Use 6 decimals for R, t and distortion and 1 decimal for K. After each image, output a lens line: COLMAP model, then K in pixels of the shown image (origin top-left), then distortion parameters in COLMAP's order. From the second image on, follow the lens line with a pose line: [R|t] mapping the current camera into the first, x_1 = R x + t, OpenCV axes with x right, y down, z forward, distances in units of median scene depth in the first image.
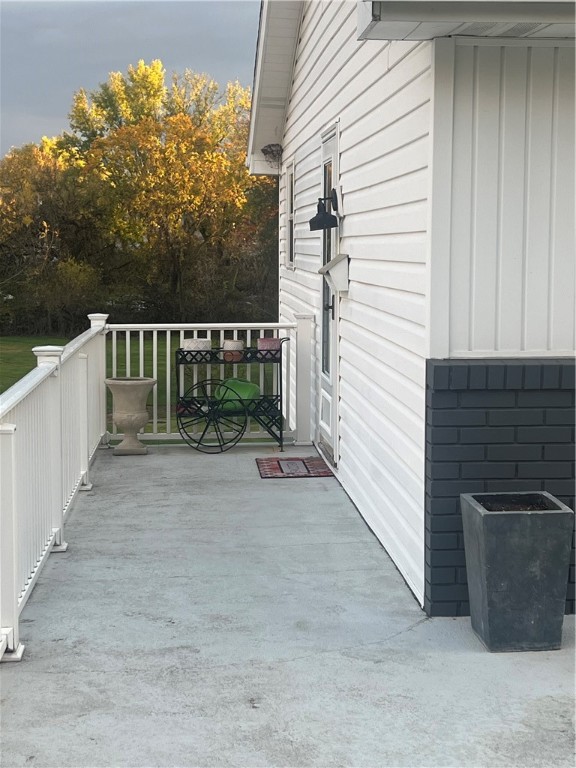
lens RADIAL K [[1372.1, 0, 288.0], [0, 1372.1, 384.0], [0, 0, 1]] dist [0.013819, 0.020453]
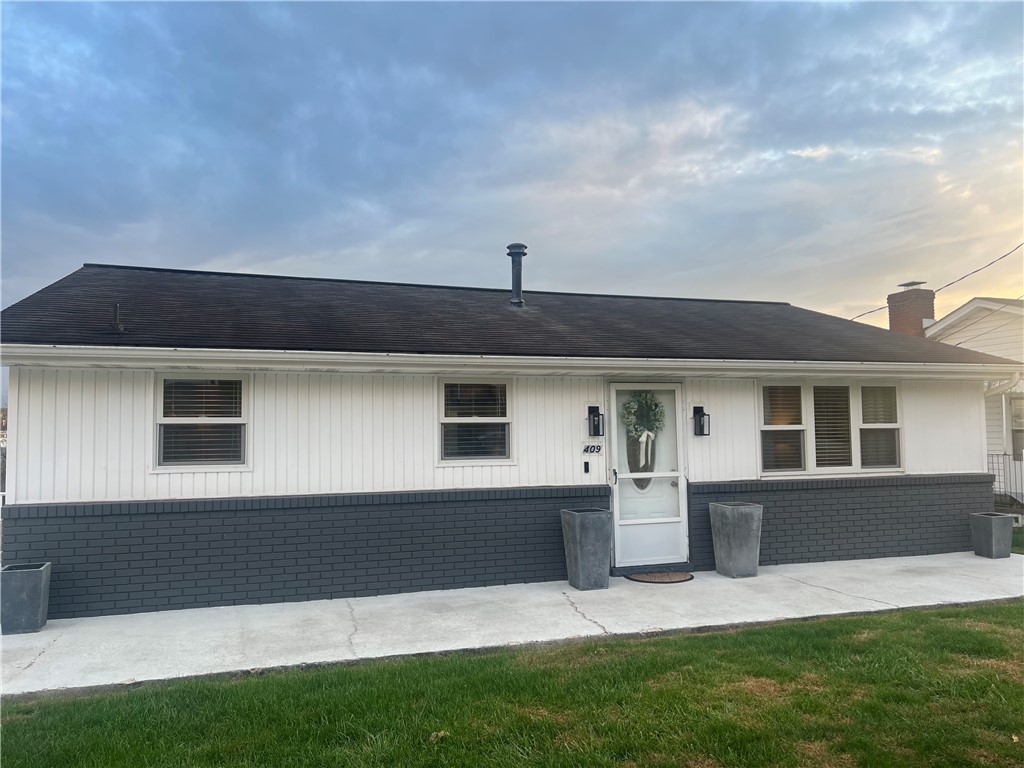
lens RADIAL K [[779.2, 0, 516.6], [0, 779.2, 404.9], [0, 0, 1]] dist [0.069643, -0.084578]
pose [[0.974093, -0.002340, 0.226137, 0.325584], [0.035748, 0.988968, -0.143752, 0.018671], [-0.223306, 0.148112, 0.963430, -0.234947]]
